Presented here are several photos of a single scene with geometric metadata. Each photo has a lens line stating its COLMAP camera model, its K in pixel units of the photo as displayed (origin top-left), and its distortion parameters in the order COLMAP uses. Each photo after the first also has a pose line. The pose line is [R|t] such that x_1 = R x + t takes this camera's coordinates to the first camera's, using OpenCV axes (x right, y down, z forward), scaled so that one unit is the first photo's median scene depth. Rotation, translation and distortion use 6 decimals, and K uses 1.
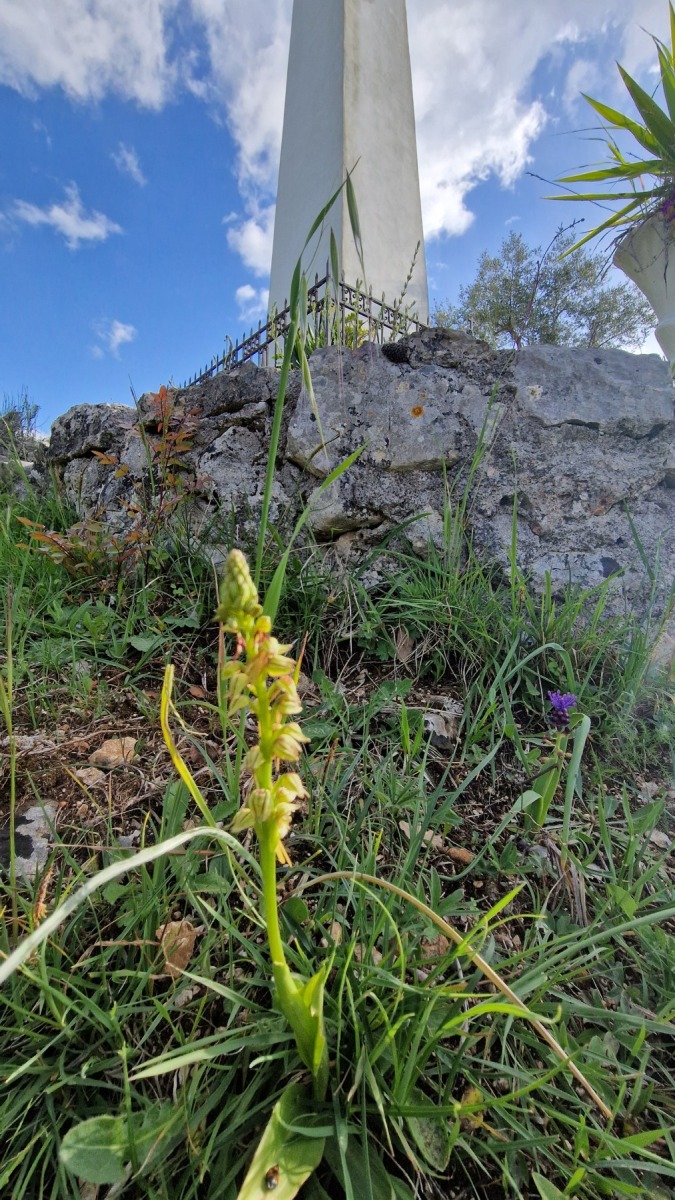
lens RADIAL K [[465.6, 0, 337.5], [0, 465.6, 600.0], [0, 0, 1]] dist [-0.000801, -0.000193]
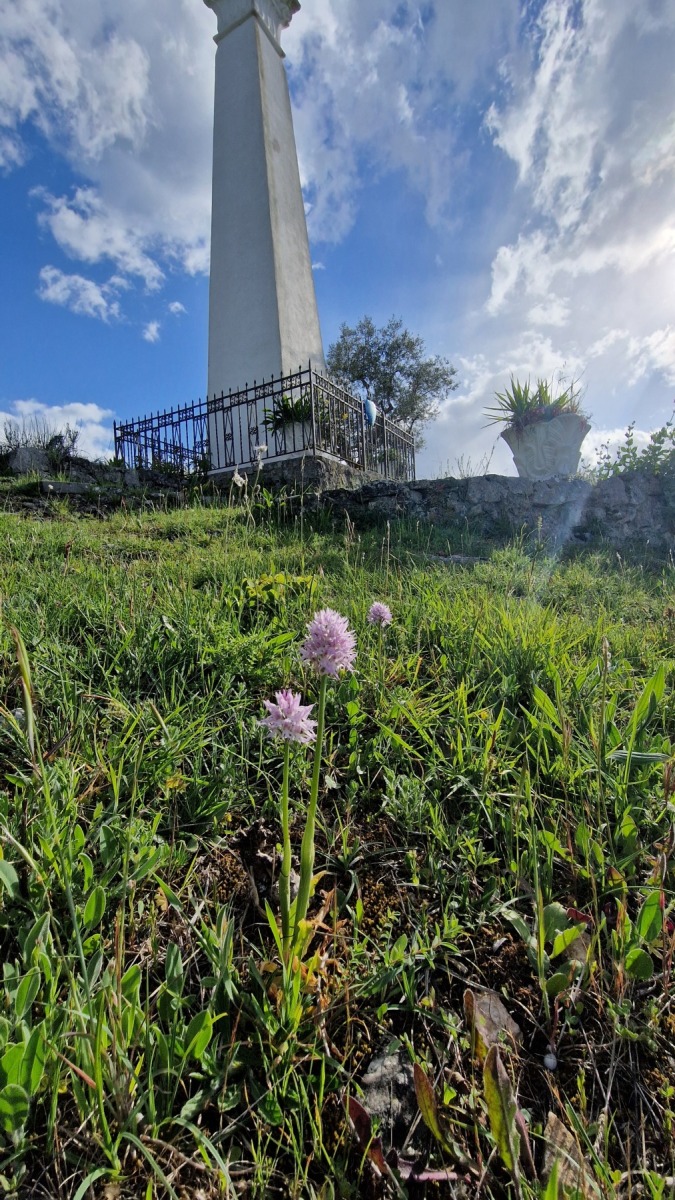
lens RADIAL K [[465.6, 0, 337.5], [0, 465.6, 600.0], [0, 0, 1]] dist [-0.000801, -0.000193]
pose [[0.924116, -0.079782, 0.373690, -0.295720], [0.079801, 0.996691, 0.015447, 0.049560], [-0.373686, 0.015546, 0.927425, -0.270099]]
